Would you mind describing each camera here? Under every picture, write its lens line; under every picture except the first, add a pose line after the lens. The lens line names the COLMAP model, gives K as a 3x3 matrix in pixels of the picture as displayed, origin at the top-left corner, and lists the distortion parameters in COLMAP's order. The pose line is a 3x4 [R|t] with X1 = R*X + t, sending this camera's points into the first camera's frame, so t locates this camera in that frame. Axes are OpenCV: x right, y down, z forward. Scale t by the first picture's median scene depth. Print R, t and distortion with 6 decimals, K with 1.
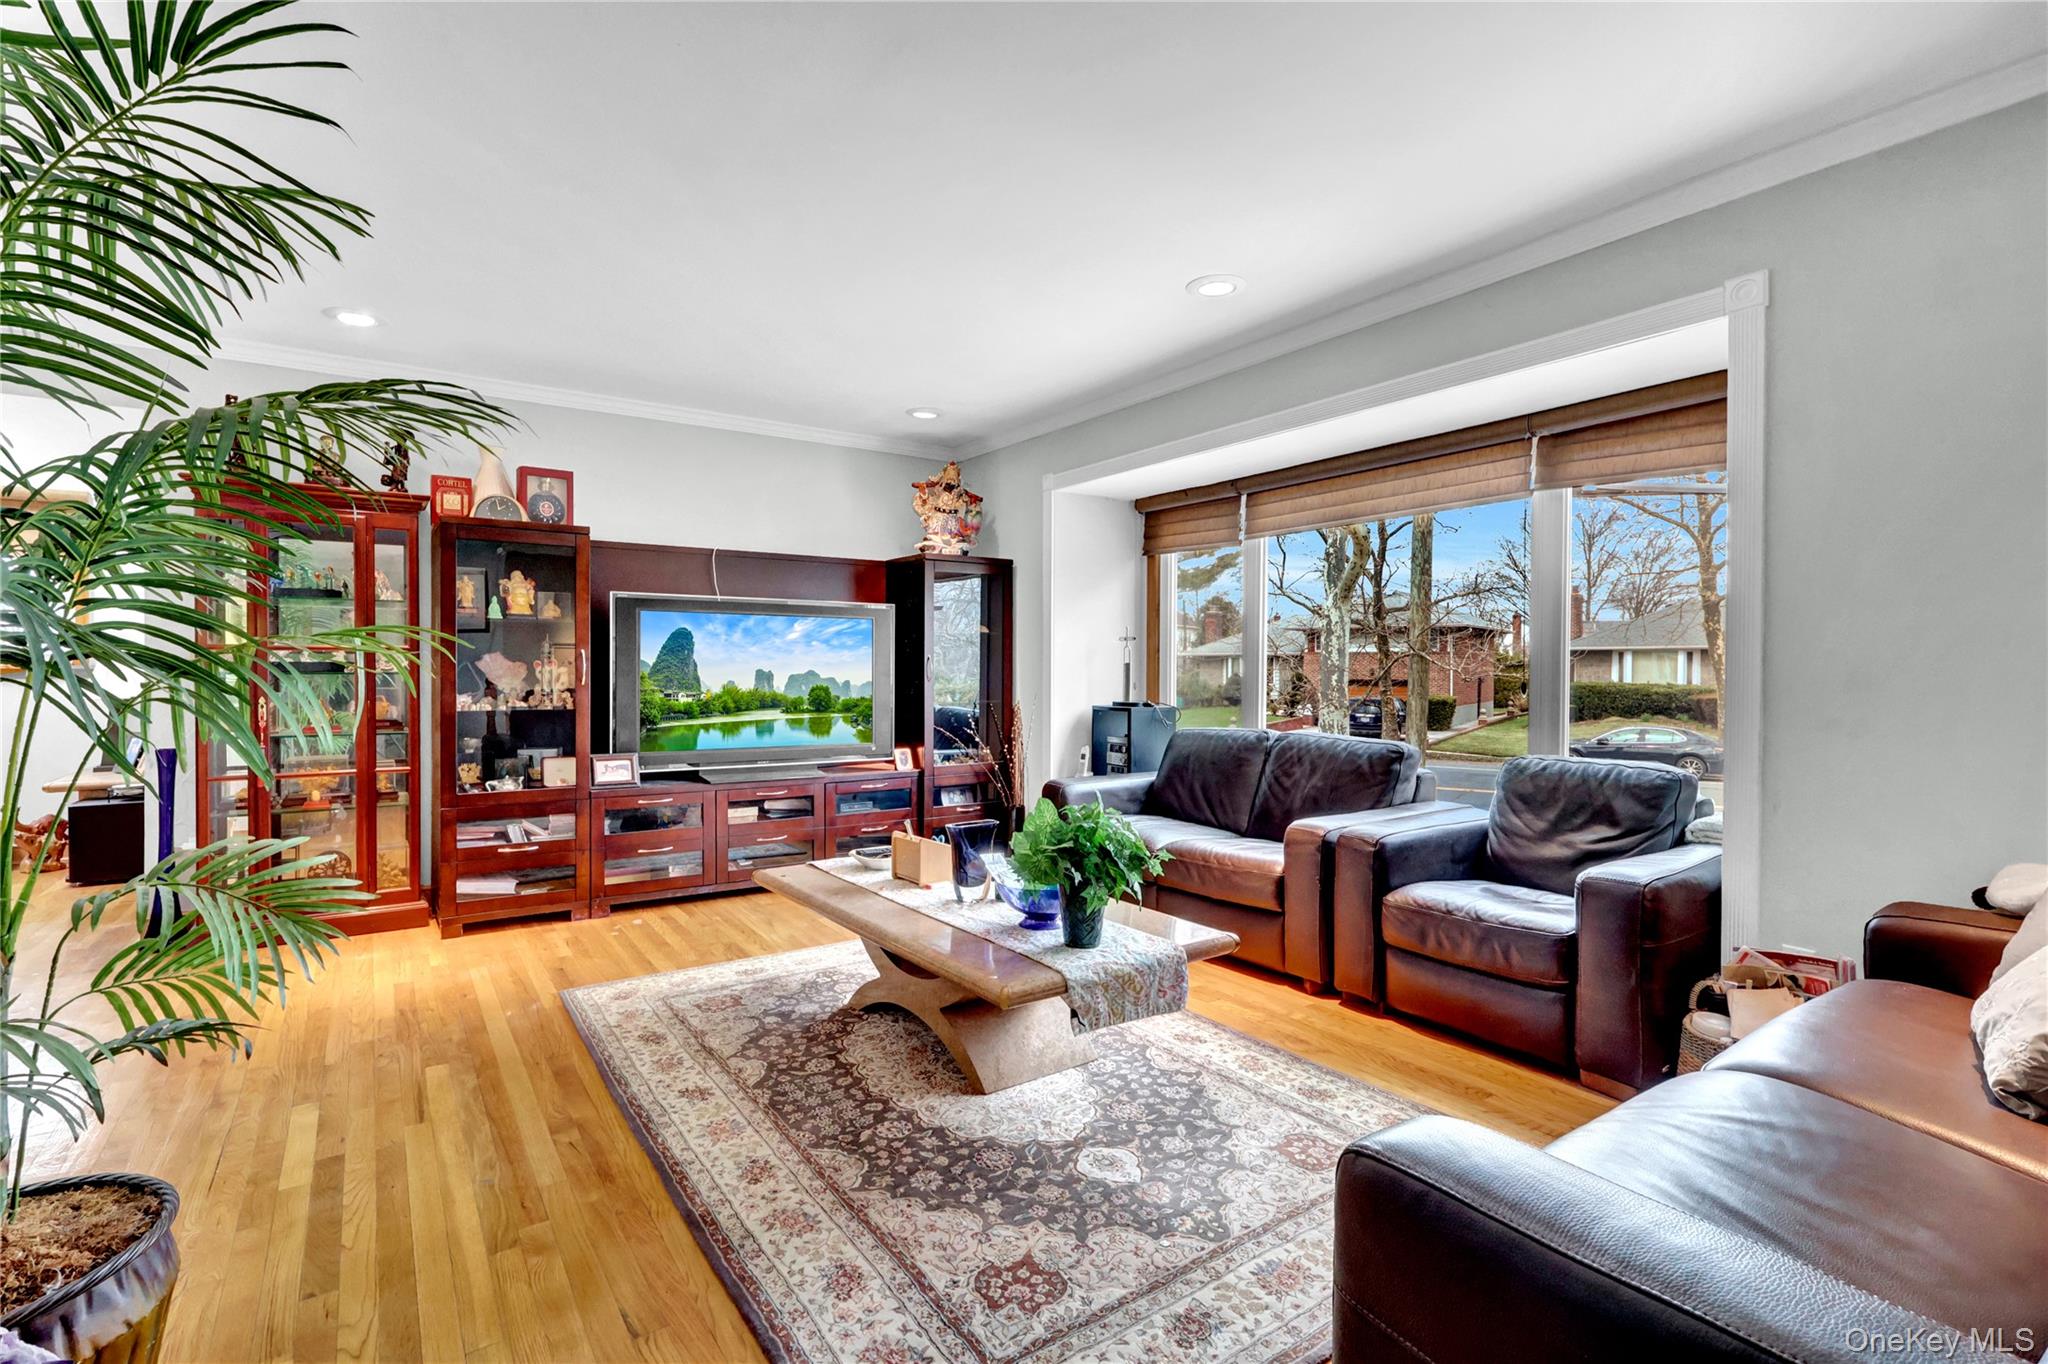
lens RADIAL K [[952.9, 0, 1019.0], [0, 952.9, 683.3], [0, 0, 1]] dist [0.000283, 0.000705]
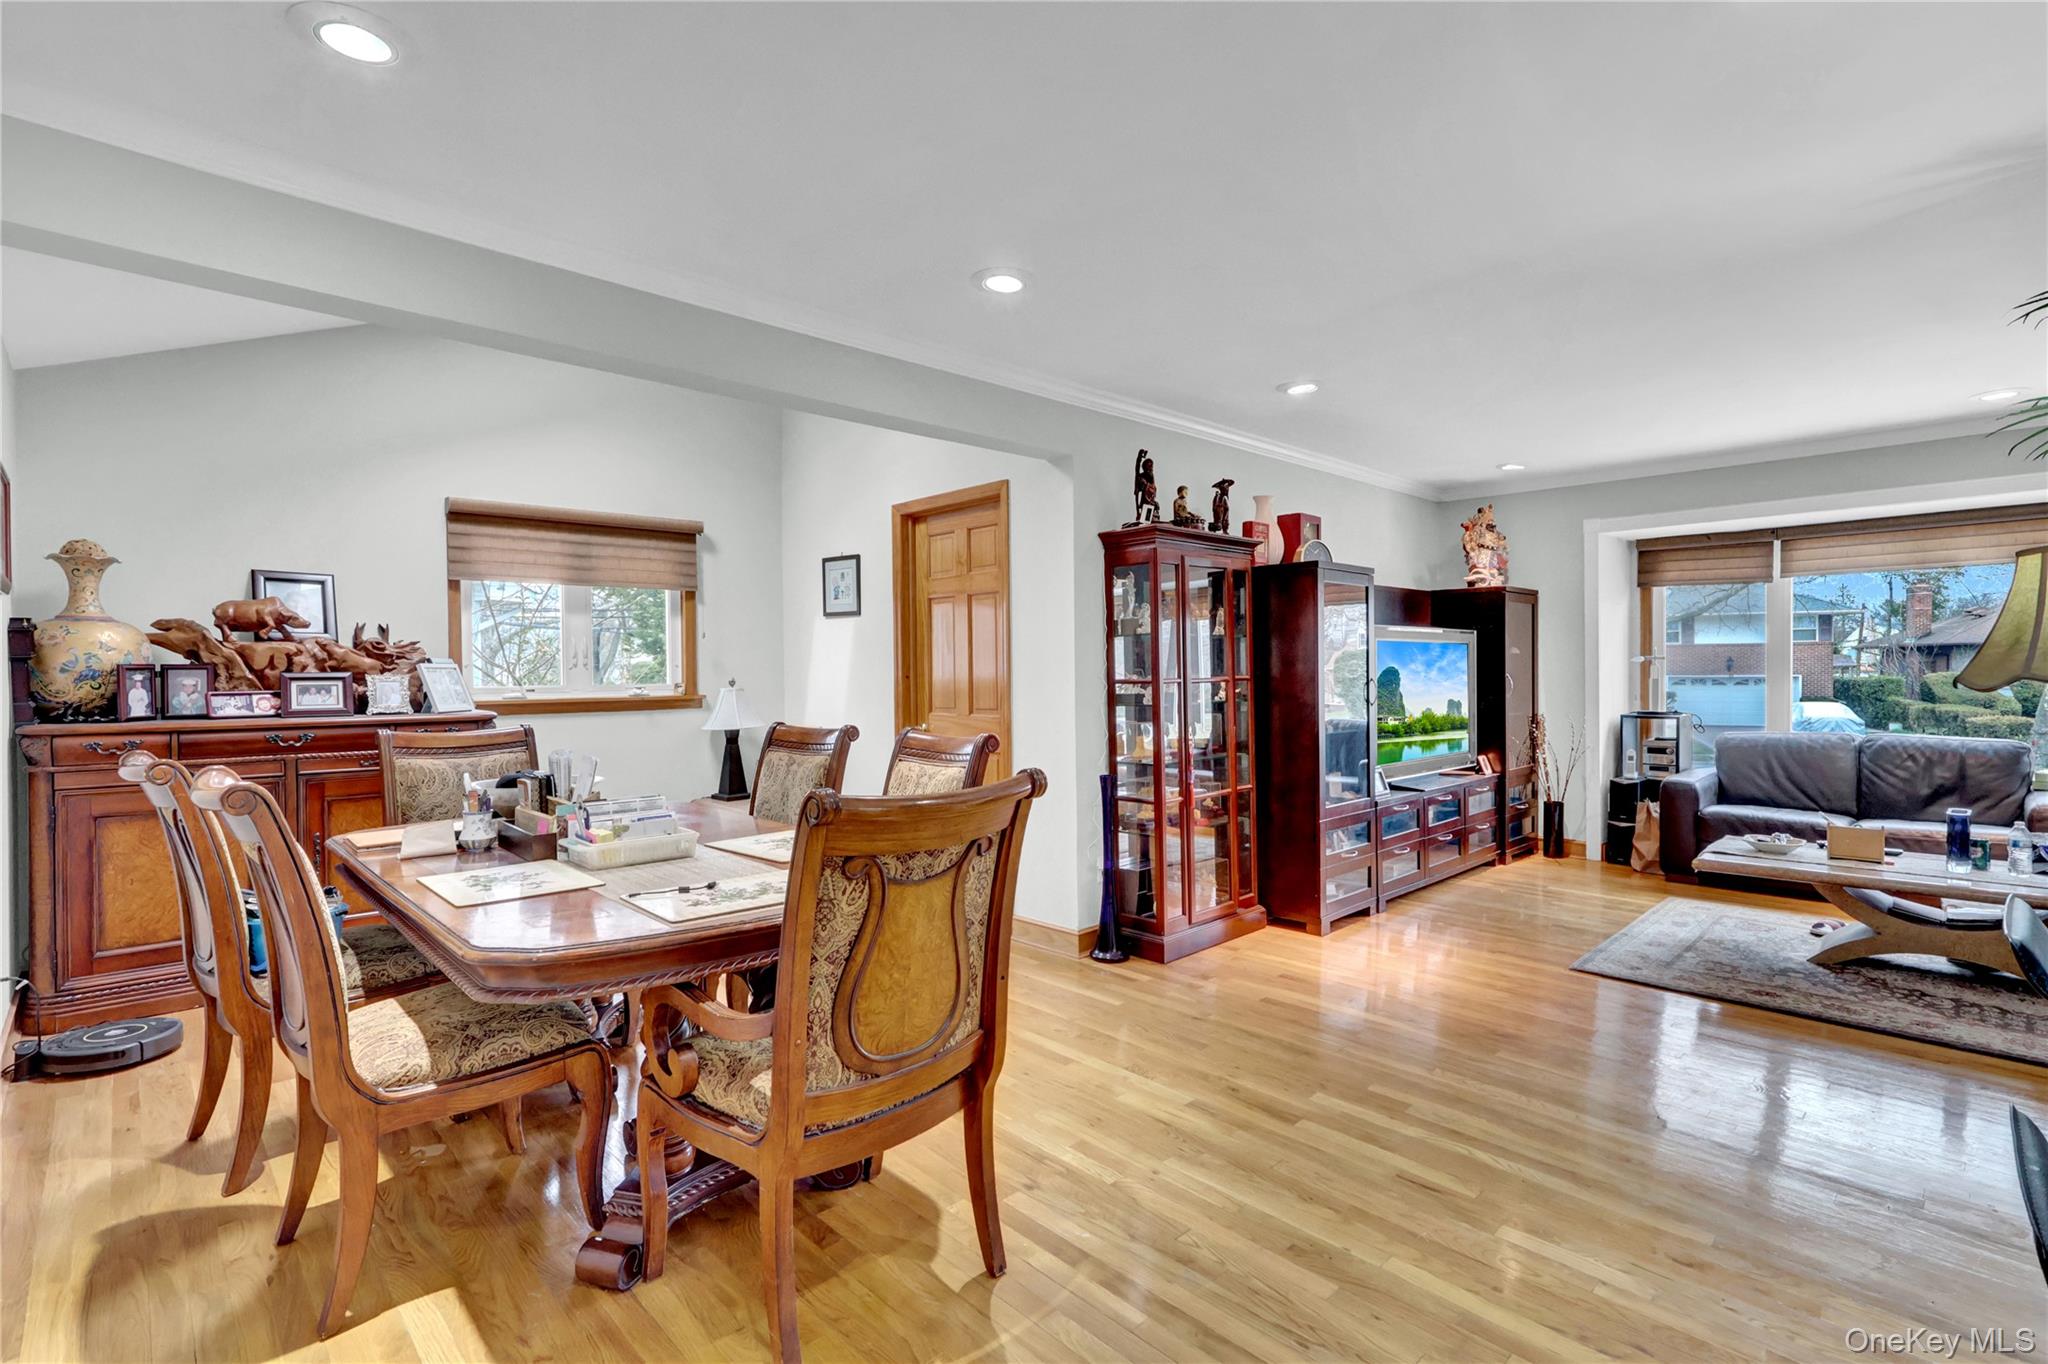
lens RADIAL K [[952.9, 0, 1026.9], [0, 952.9, 671.3], [0, 0, 1]] dist [0.000283, 0.000705]
pose [[0.986180, -0.013009, 0.165167, -1.637747], [0.016188, 0.999708, -0.017919, -0.042866], [-0.164886, 0.020345, 0.986103, -0.079231]]
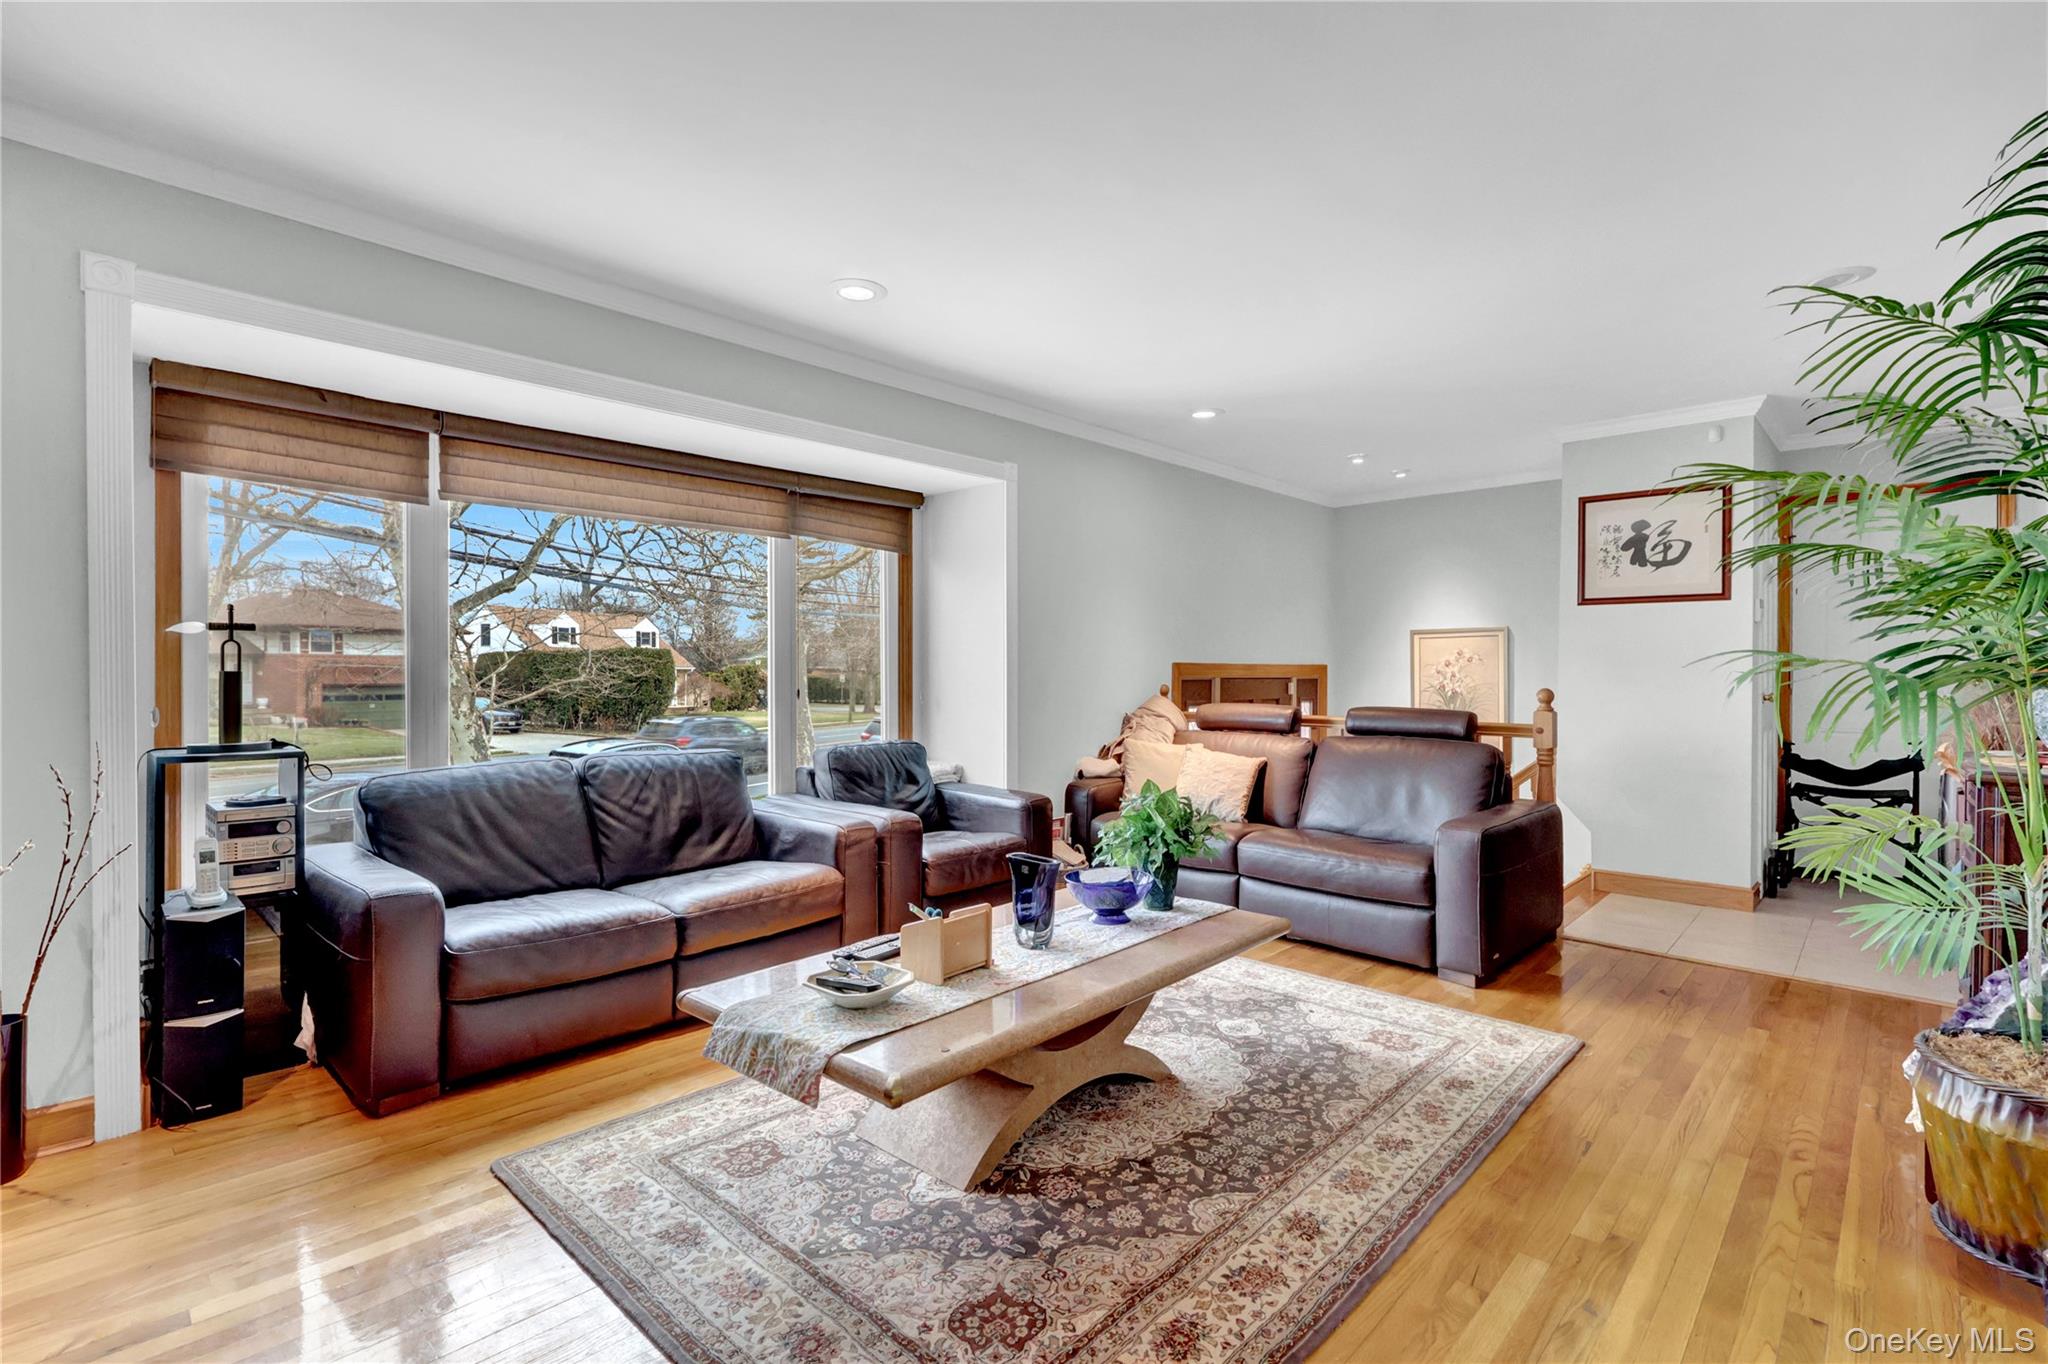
lens RADIAL K [[952.9, 0, 1028.2], [0, 952.9, 674.6], [0, 0, 1]] dist [0.000283, 0.000705]
pose [[-0.218798, -0.005616, 0.975754, -0.987400], [0.014562, 0.999853, 0.009021, -0.034094], [-0.975661, 0.016183, -0.218684, 1.296456]]
